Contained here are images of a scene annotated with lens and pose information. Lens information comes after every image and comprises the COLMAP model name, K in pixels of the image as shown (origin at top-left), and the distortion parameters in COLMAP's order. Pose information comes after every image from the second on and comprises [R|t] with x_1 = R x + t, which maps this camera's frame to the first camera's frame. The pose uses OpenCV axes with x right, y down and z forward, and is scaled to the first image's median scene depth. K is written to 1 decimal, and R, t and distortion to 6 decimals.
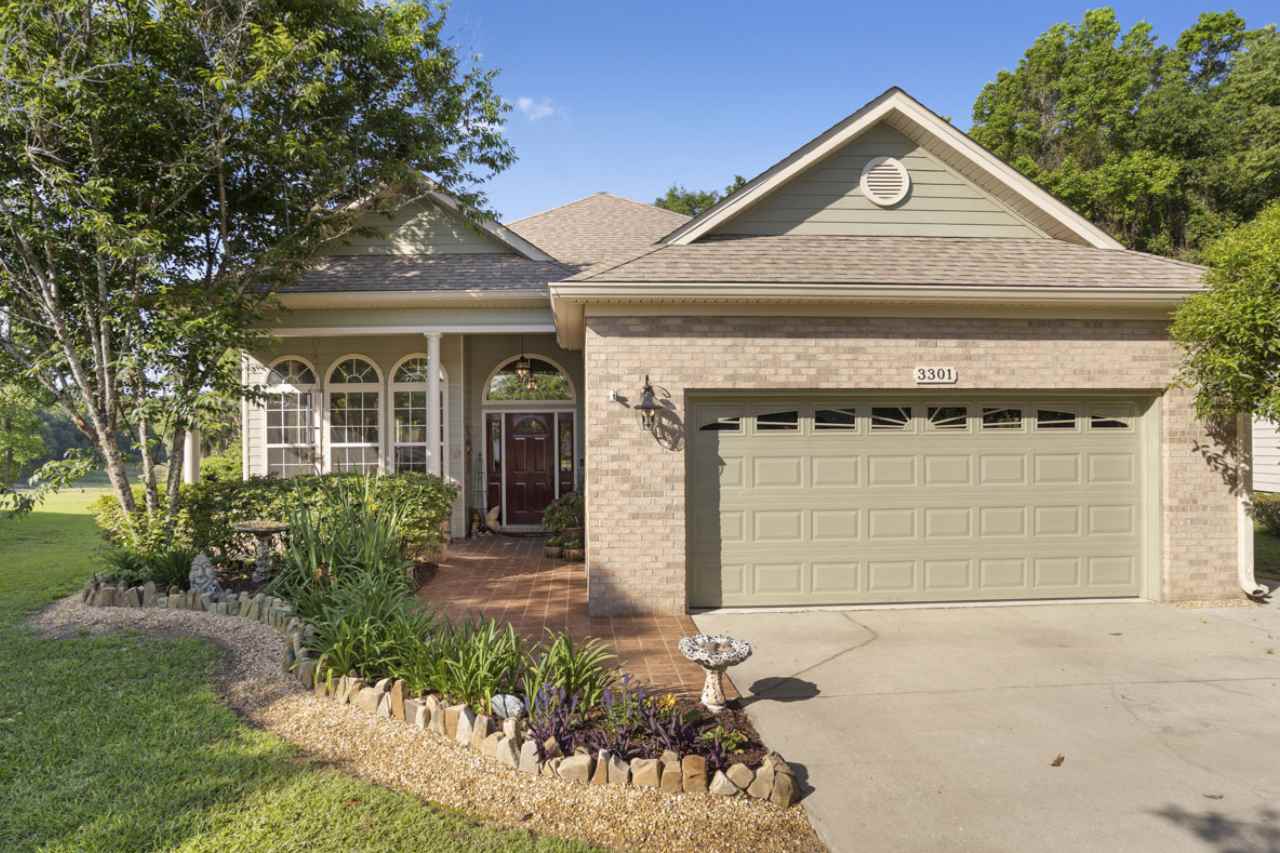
lens RADIAL K [[642.4, 0, 592.1], [0, 642.4, 450.3], [0, 0, 1]] dist [-0.002764, -0.000268]
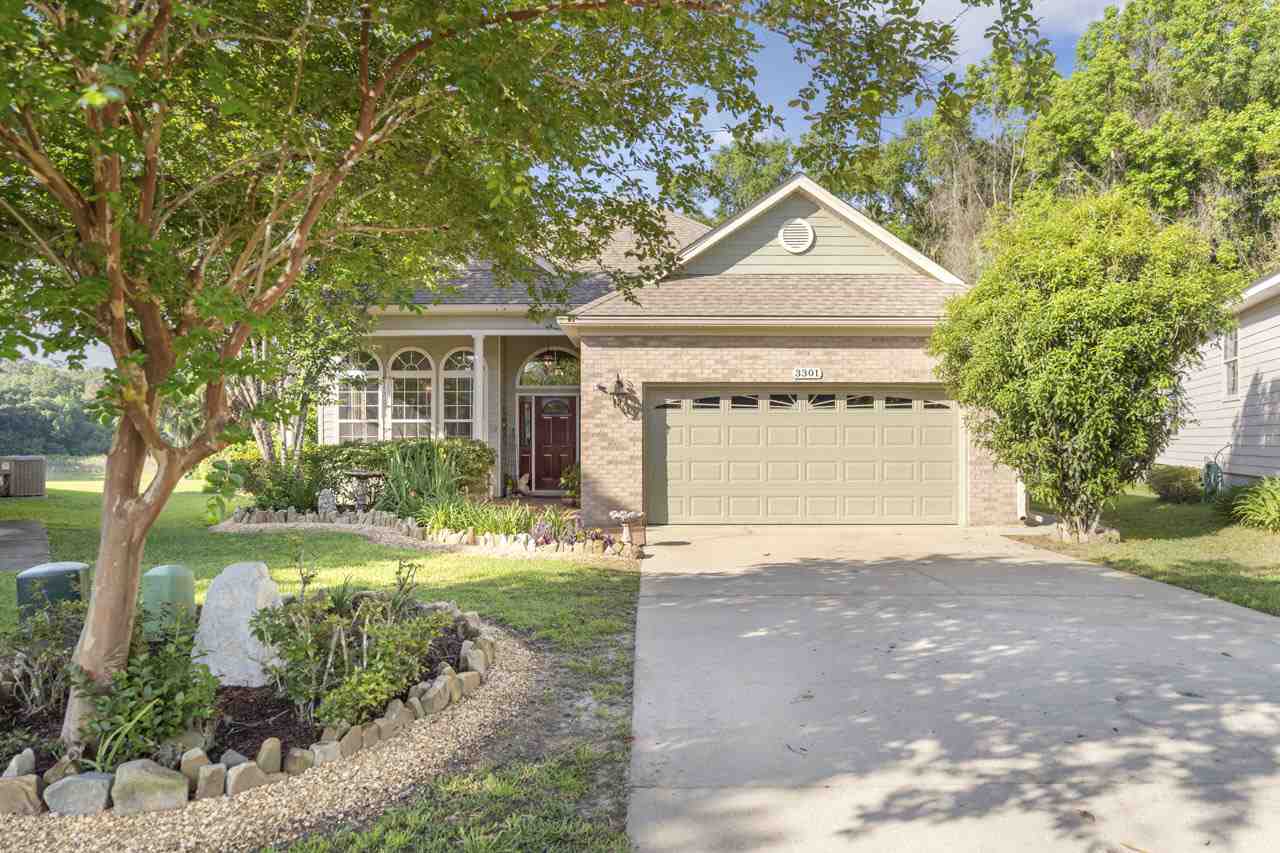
lens RADIAL K [[904.2, 0, 641.4], [0, 904.2, 443.4], [0, 0, 1]] dist [0.108543, -0.115228]
pose [[0.999315, 0.008343, -0.036064, 0.201377], [-0.008504, 0.999955, -0.004302, 0.058670], [0.036026, 0.004606, 0.999340, -1.098177]]
